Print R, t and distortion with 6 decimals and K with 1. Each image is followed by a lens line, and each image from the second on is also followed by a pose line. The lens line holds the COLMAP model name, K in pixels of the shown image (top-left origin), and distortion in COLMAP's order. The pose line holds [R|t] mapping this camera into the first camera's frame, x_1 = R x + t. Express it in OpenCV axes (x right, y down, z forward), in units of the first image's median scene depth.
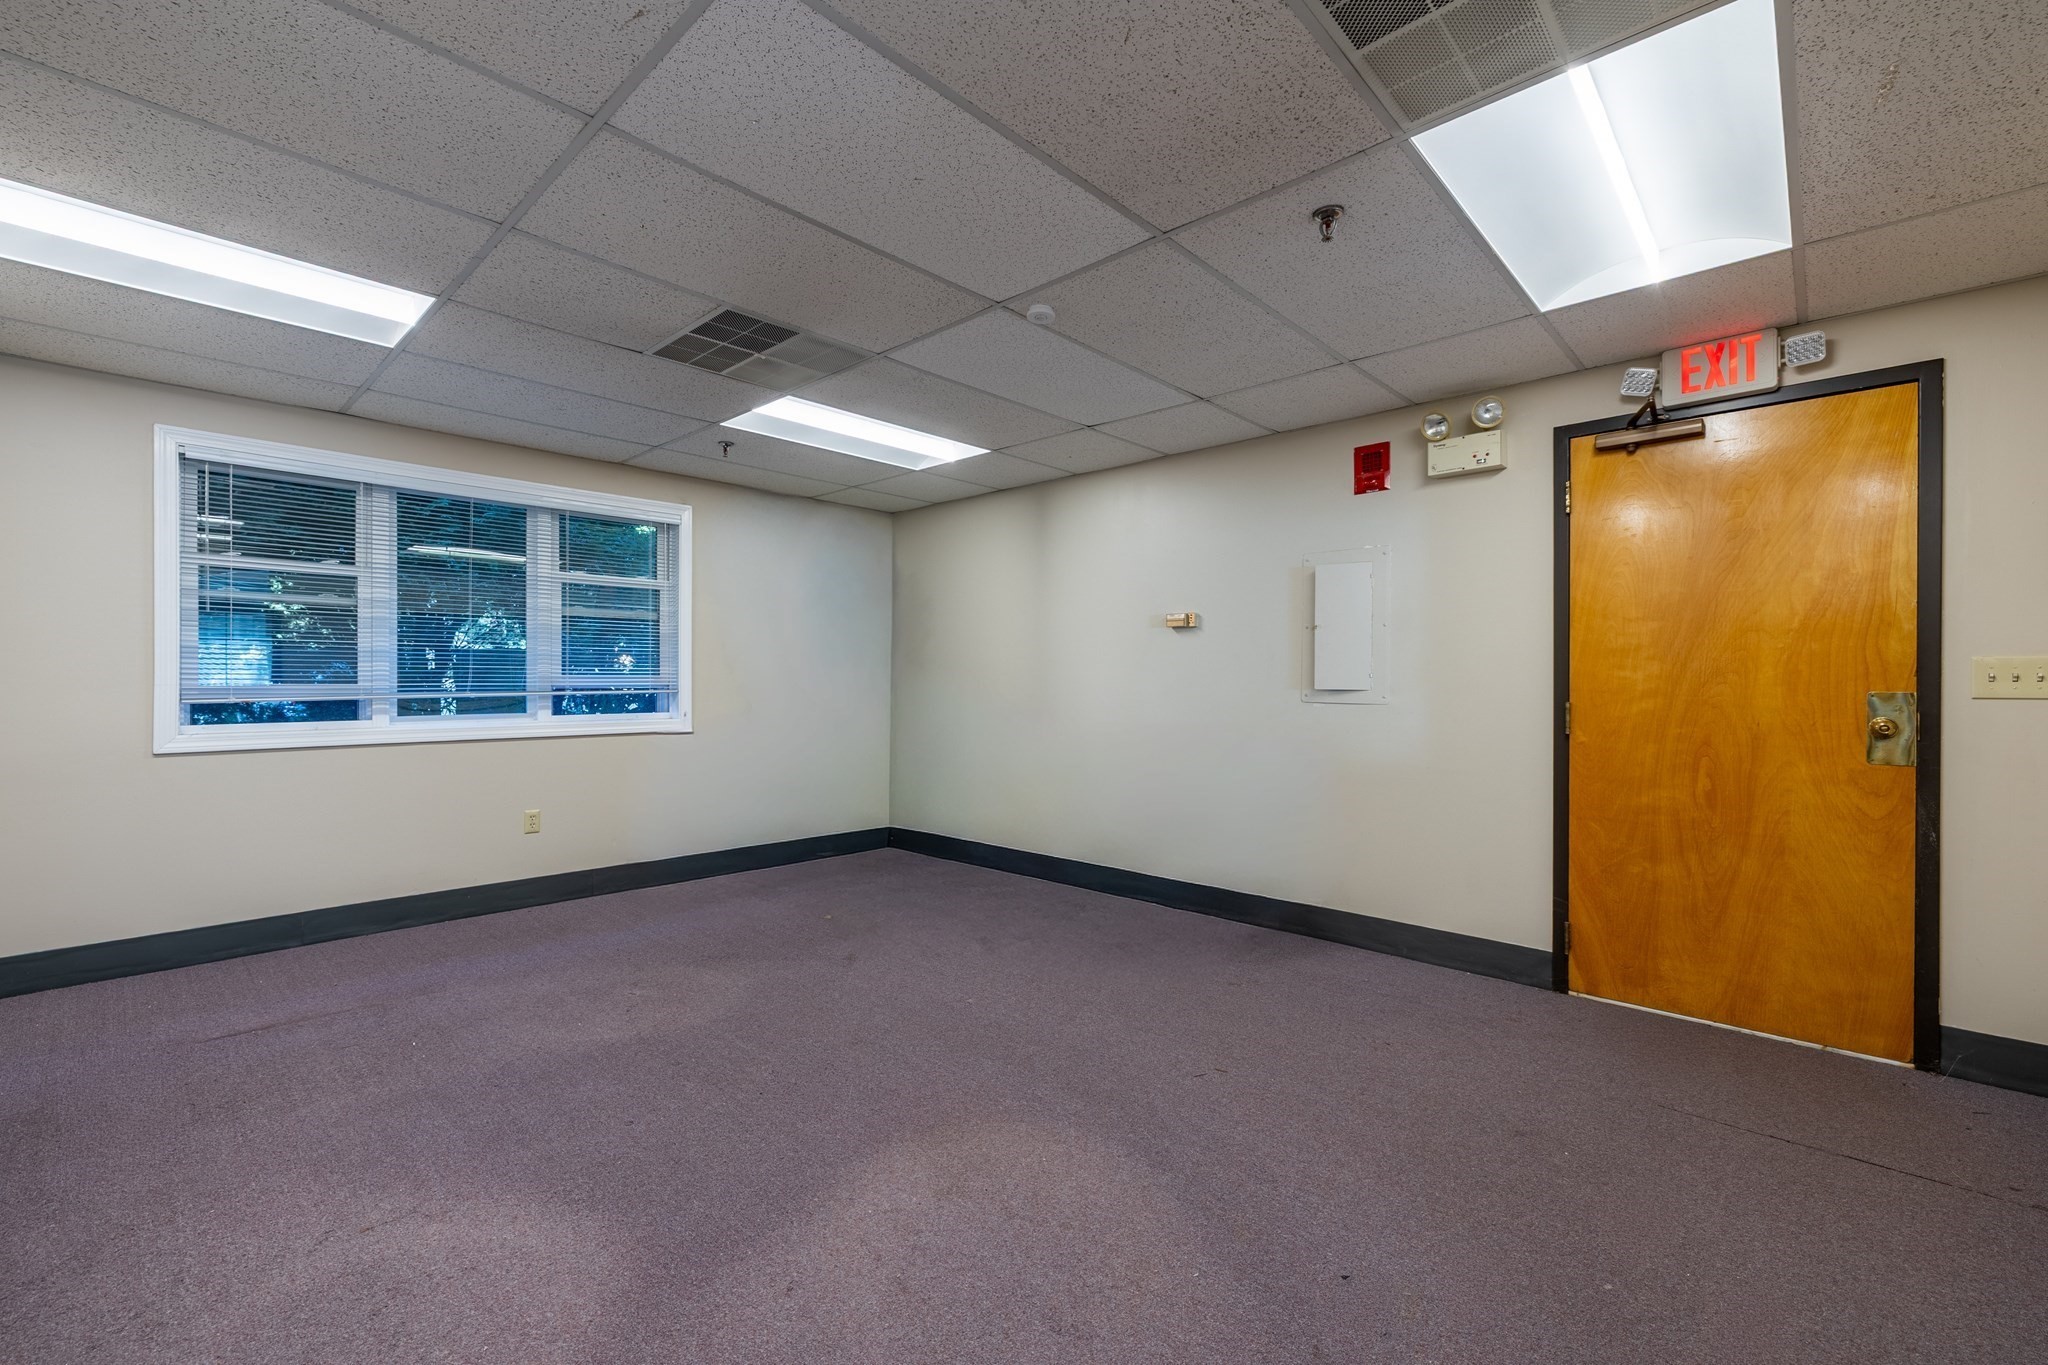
lens RADIAL K [[858.1, 0, 1012.2], [0, 858.1, 666.3], [0, 0, 1]] dist [-0.001946, 0.000777]
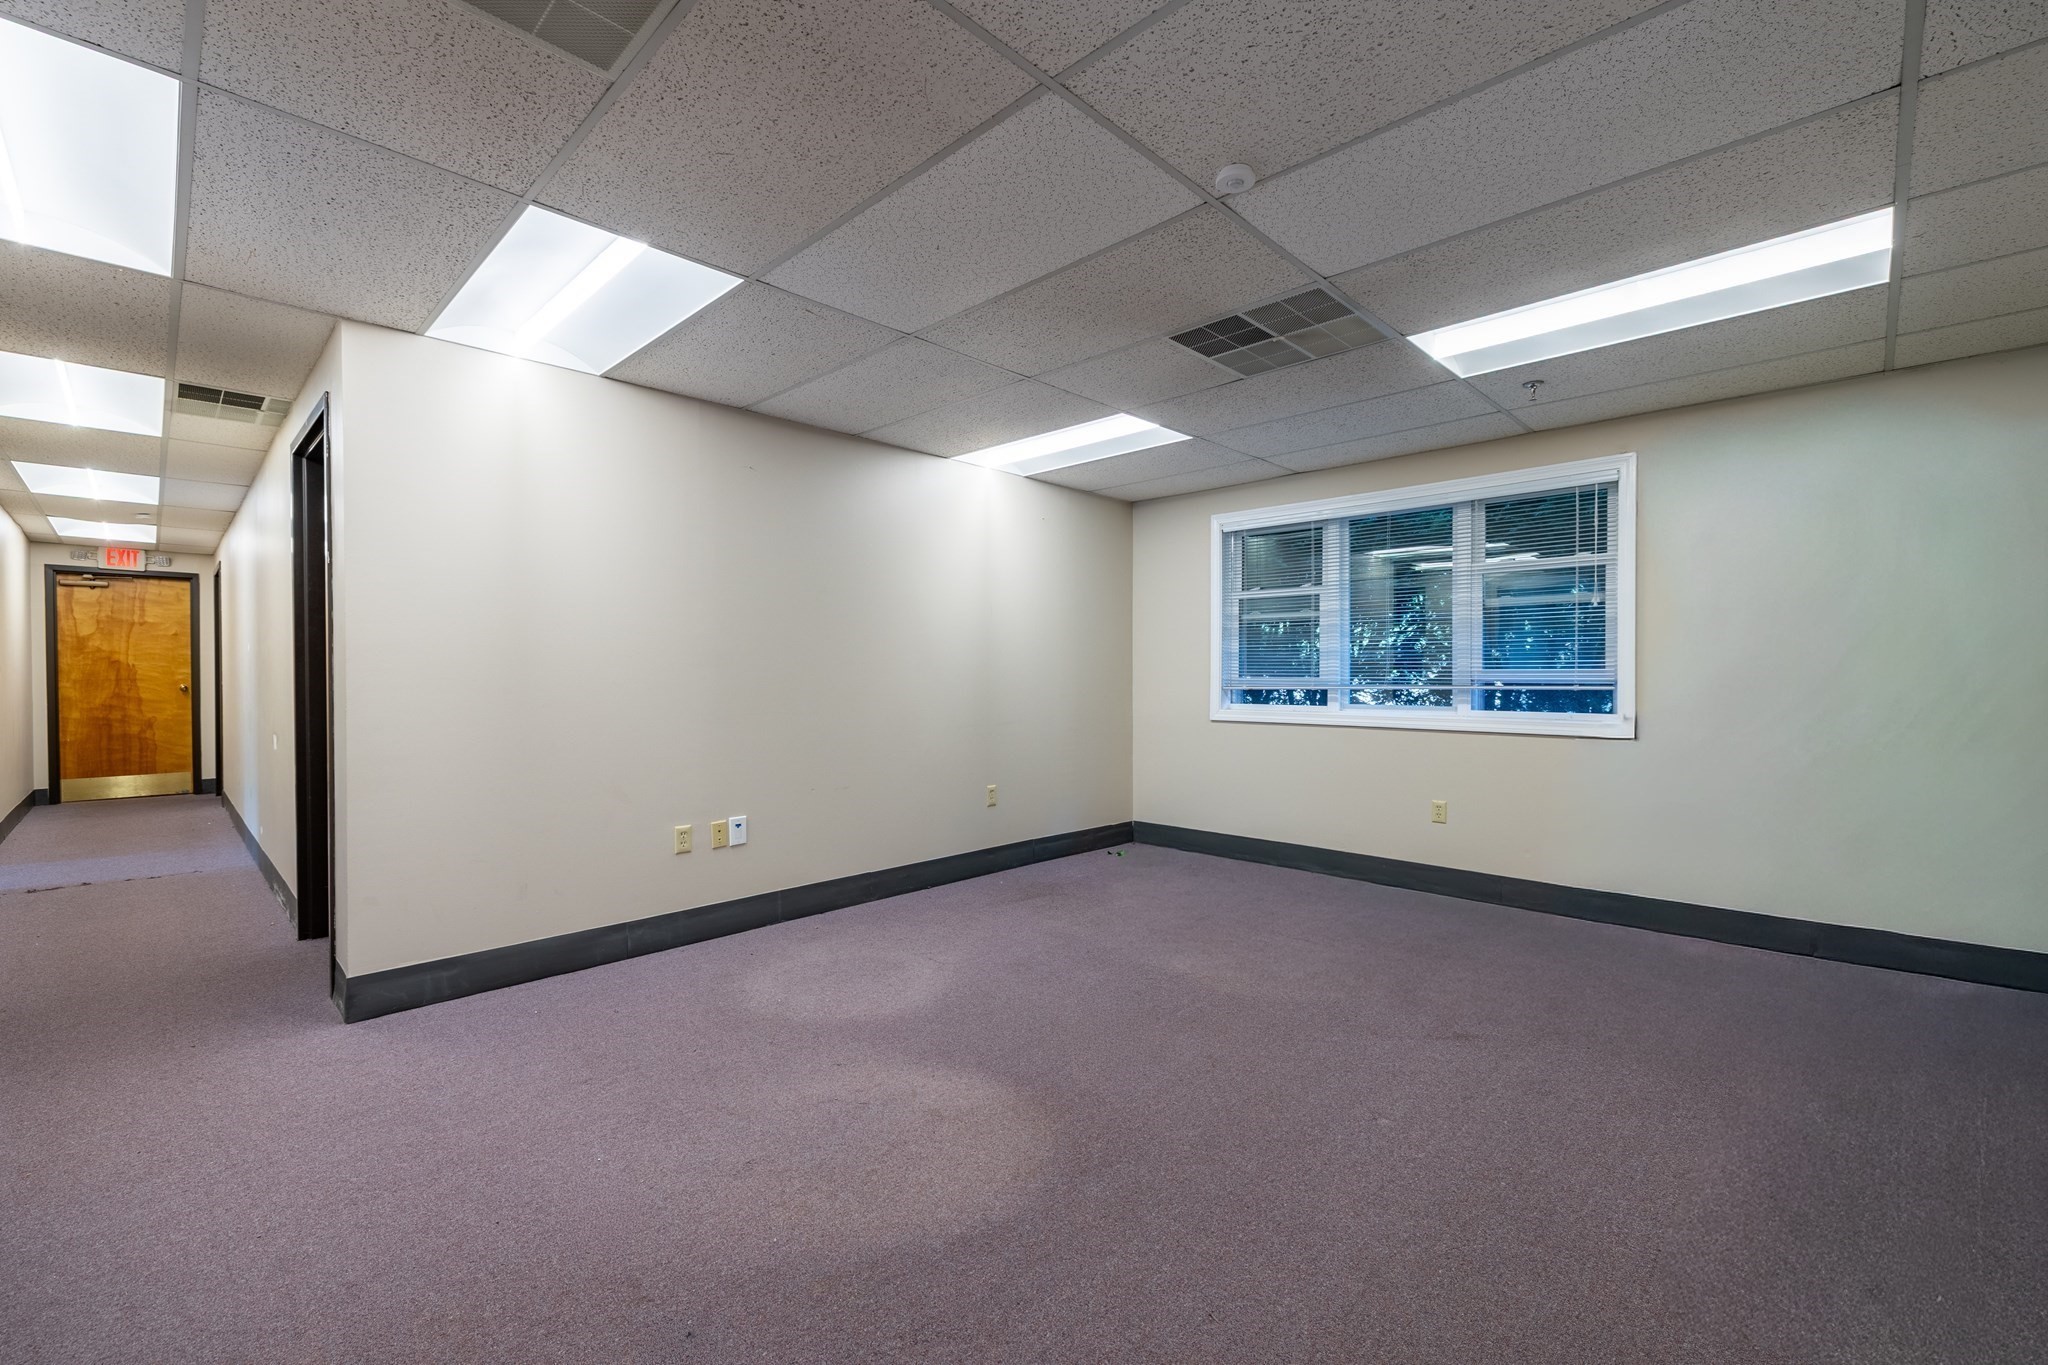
lens RADIAL K [[858.1, 0, 1002.1], [0, 858.1, 674.3], [0, 0, 1]] dist [-0.001946, 0.000777]
pose [[-0.030640, -0.000092, -0.999530, 0.528678], [0.015687, 0.999877, -0.000573, 0.008885], [0.999407, -0.015697, -0.030635, 0.553905]]
